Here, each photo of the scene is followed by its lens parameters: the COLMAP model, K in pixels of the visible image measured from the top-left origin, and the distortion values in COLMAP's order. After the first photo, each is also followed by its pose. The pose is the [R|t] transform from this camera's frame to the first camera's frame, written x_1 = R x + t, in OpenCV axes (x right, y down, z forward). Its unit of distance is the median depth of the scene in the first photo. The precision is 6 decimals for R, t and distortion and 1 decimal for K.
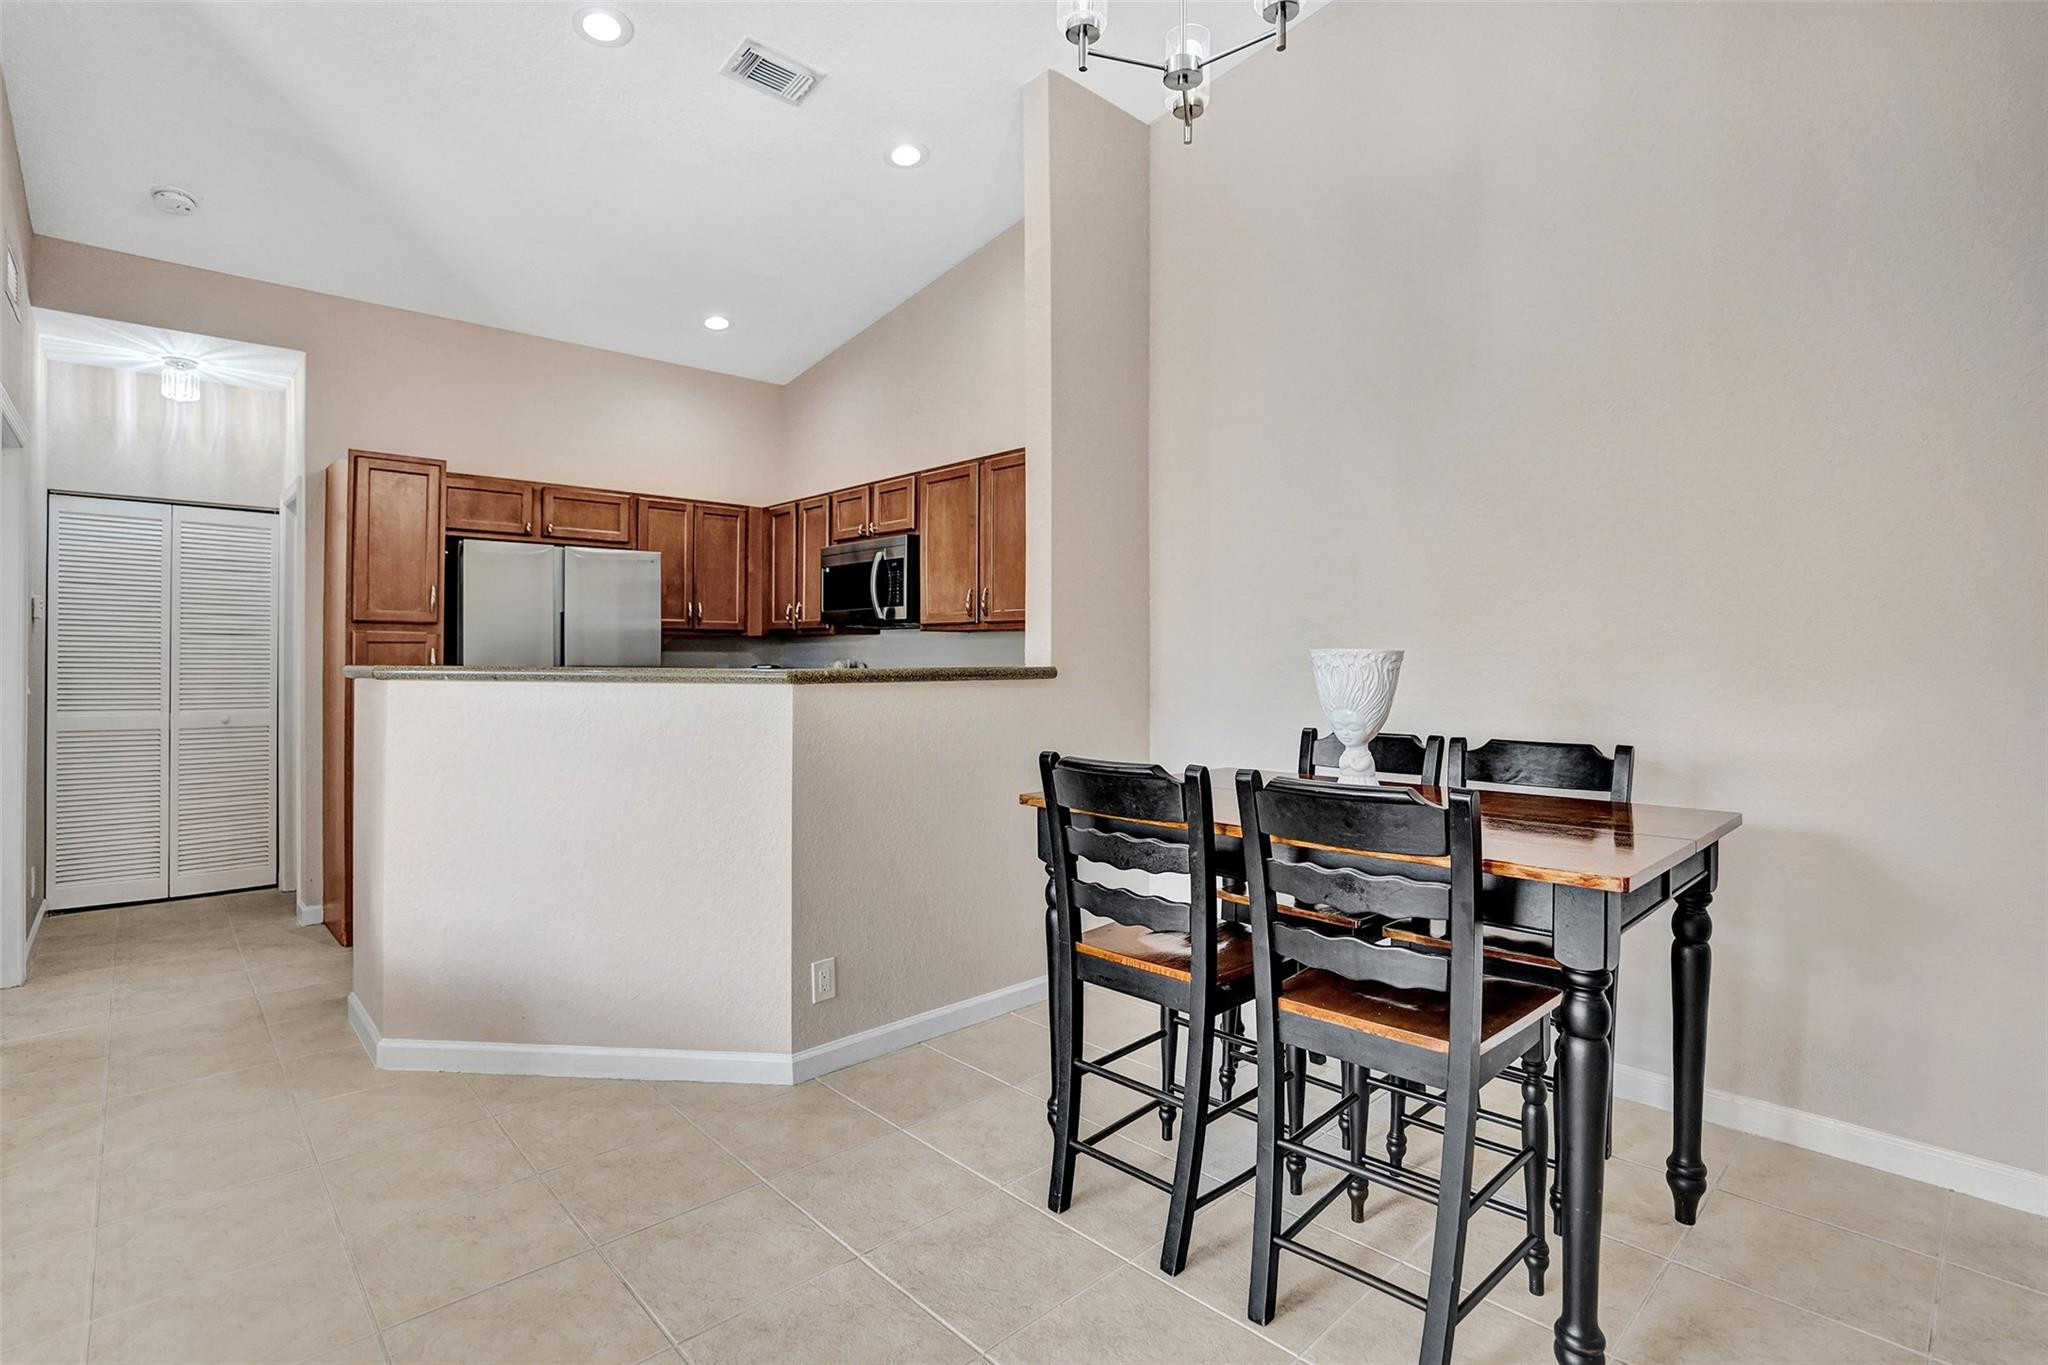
lens RADIAL K [[995.5, 0, 1021.5], [0, 995.5, 638.6], [0, 0, 1]] dist [-0.035988, -0.000427]
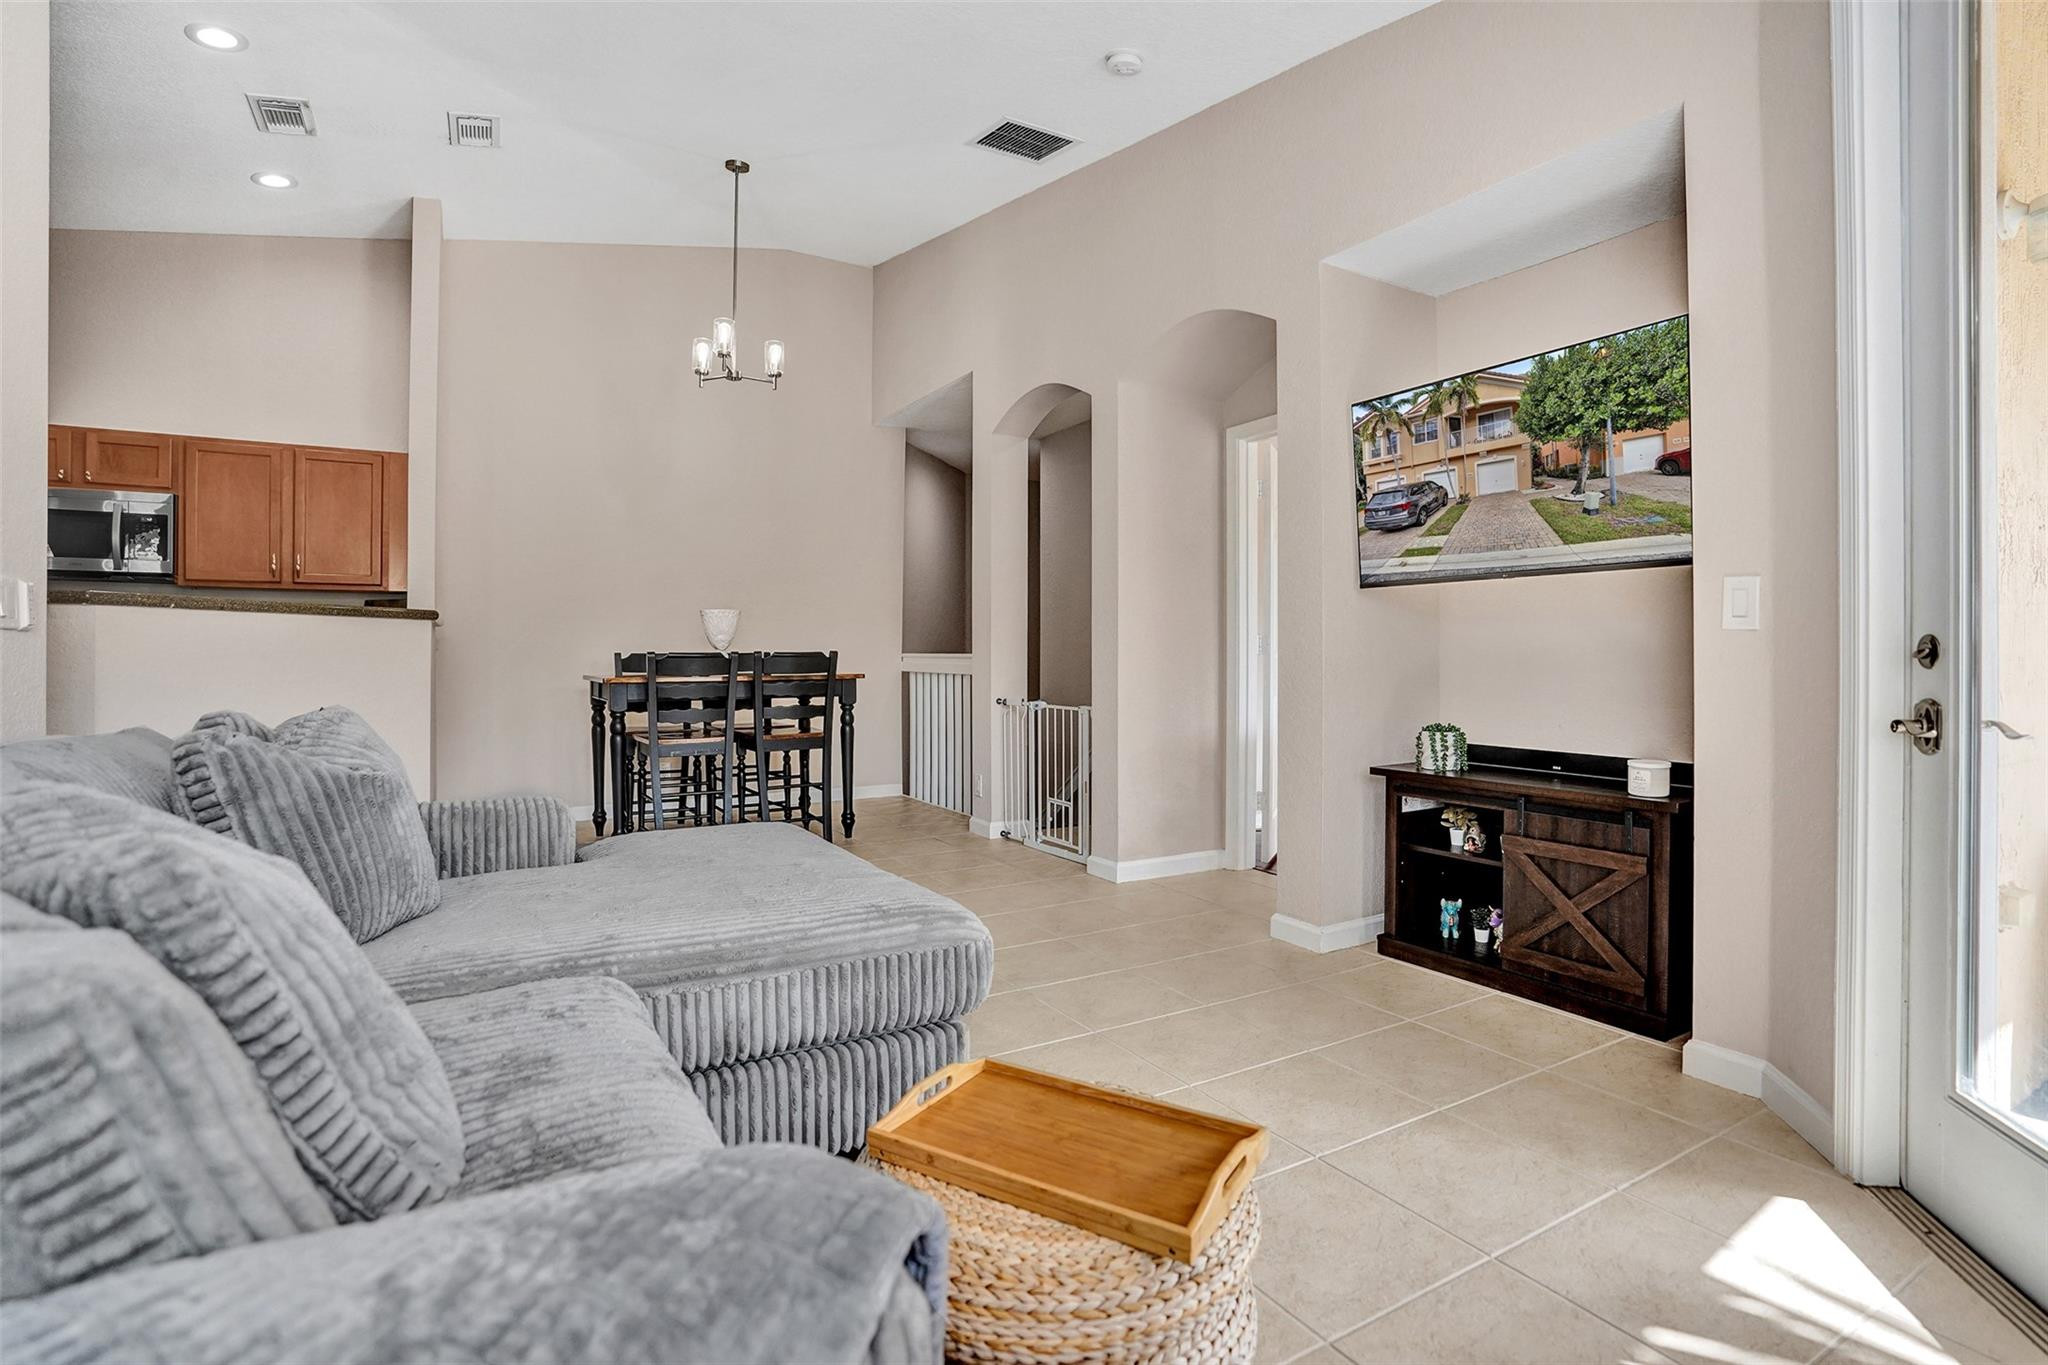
lens RADIAL K [[963.4, 0, 1027.9], [0, 963.4, 655.4], [0, 0, 1]] dist [-0.078814, 0.027808]
pose [[0.196709, -0.009709, 0.980414, -0.905469], [-0.018878, 0.999728, 0.013688, 0.038492], [-0.980280, -0.021201, 0.196472, -0.096586]]
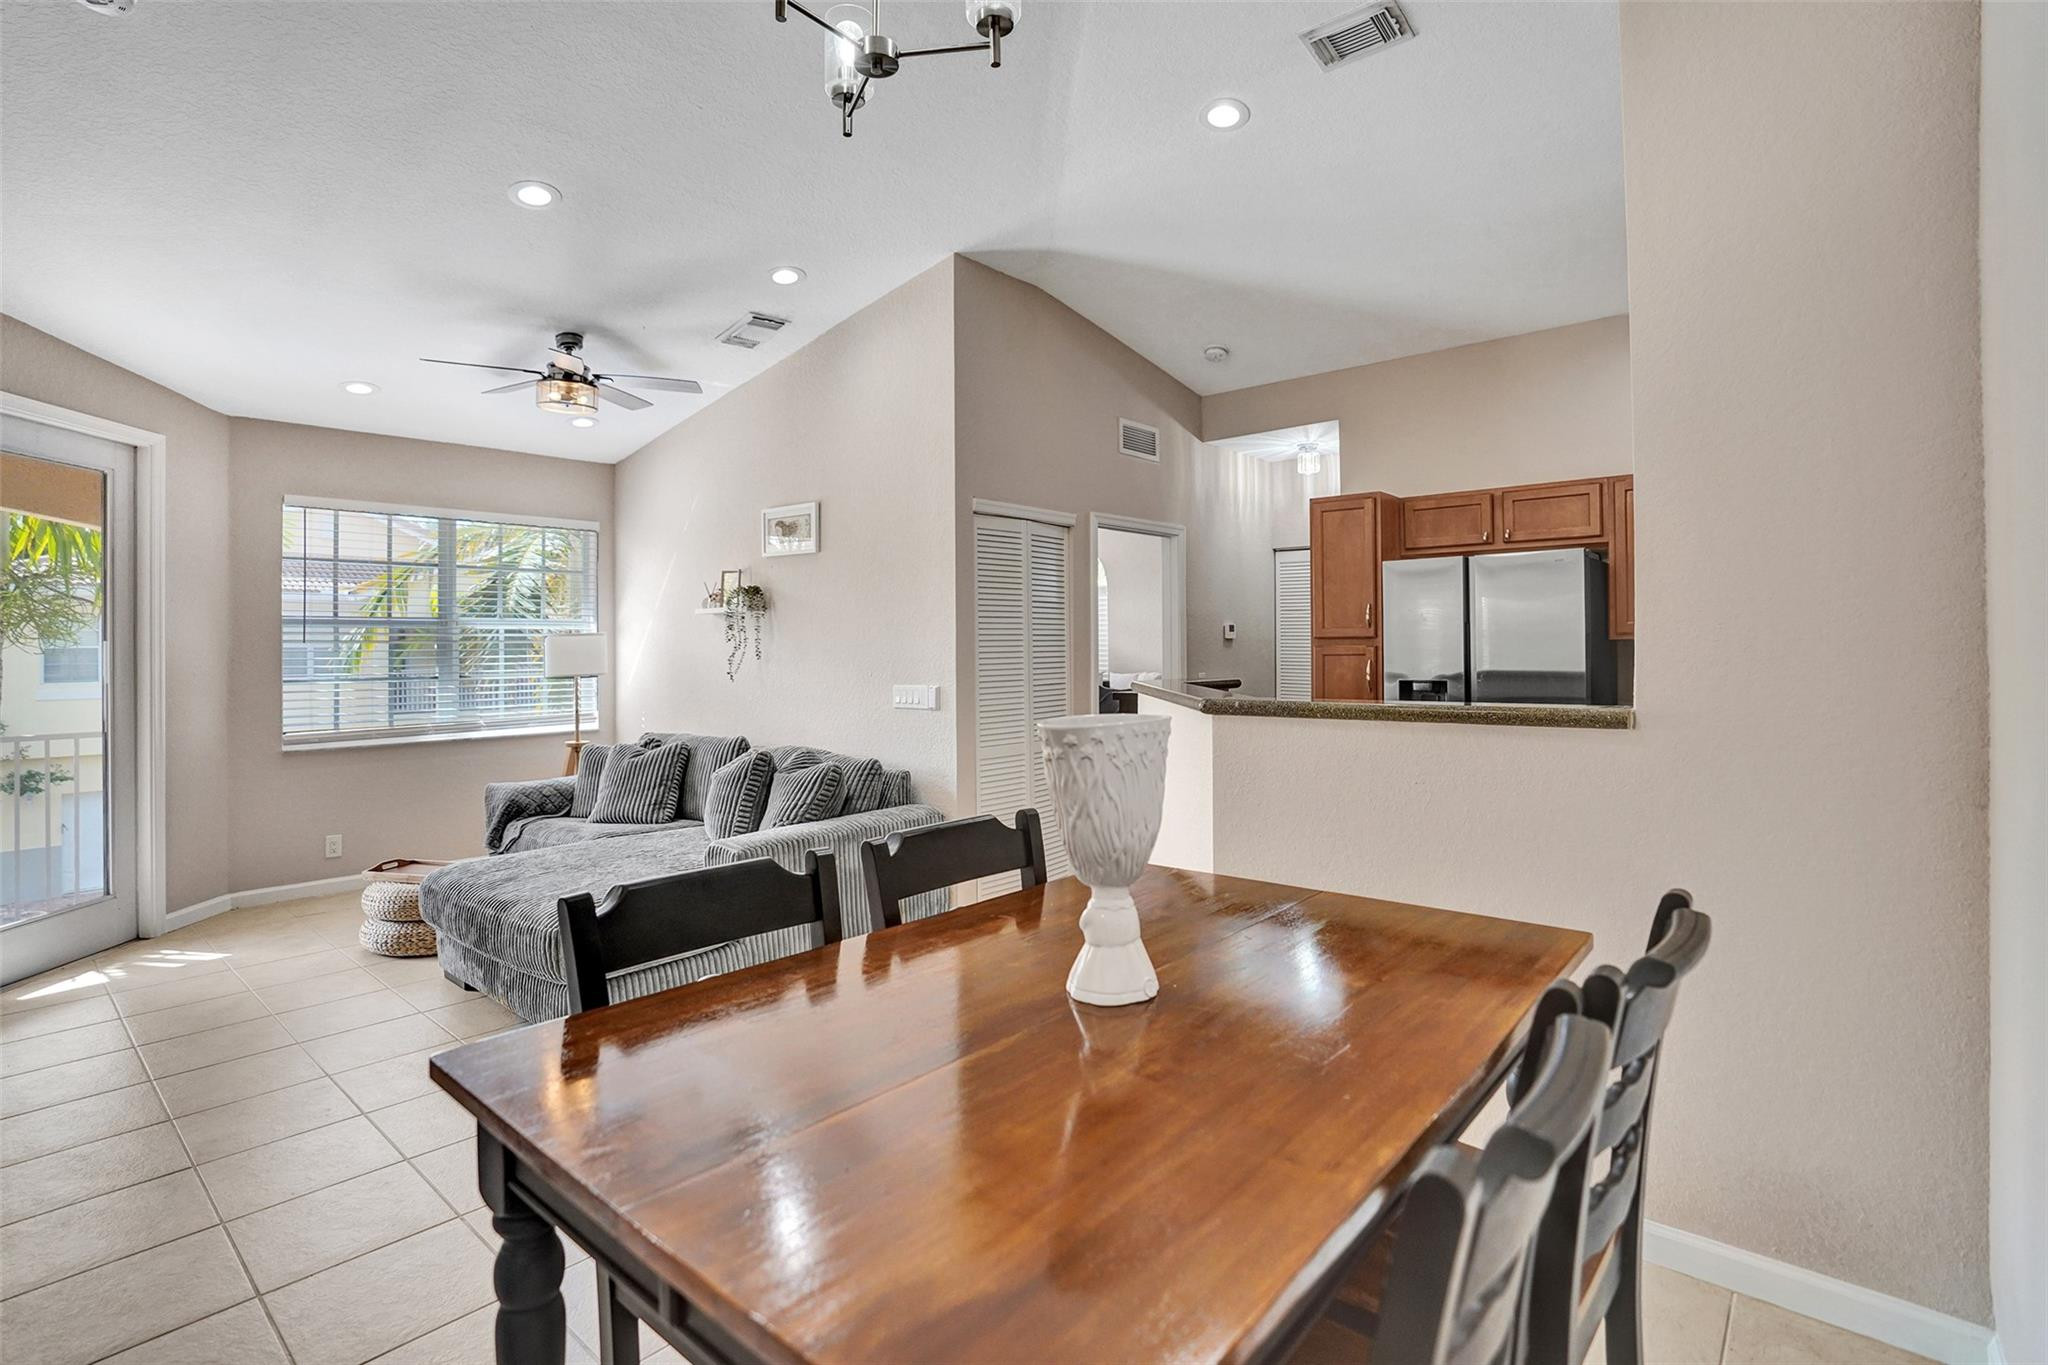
lens RADIAL K [[959.7, 0, 1035.5], [0, 959.7, 647.2], [0, 0, 1]] dist [-0.077458, 0.028537]
pose [[0.115302, -0.000310, -0.993330, 0.417910], [0.032323, 0.999472, 0.003440, -0.020147], [0.992804, -0.032505, 0.115251, 0.457827]]
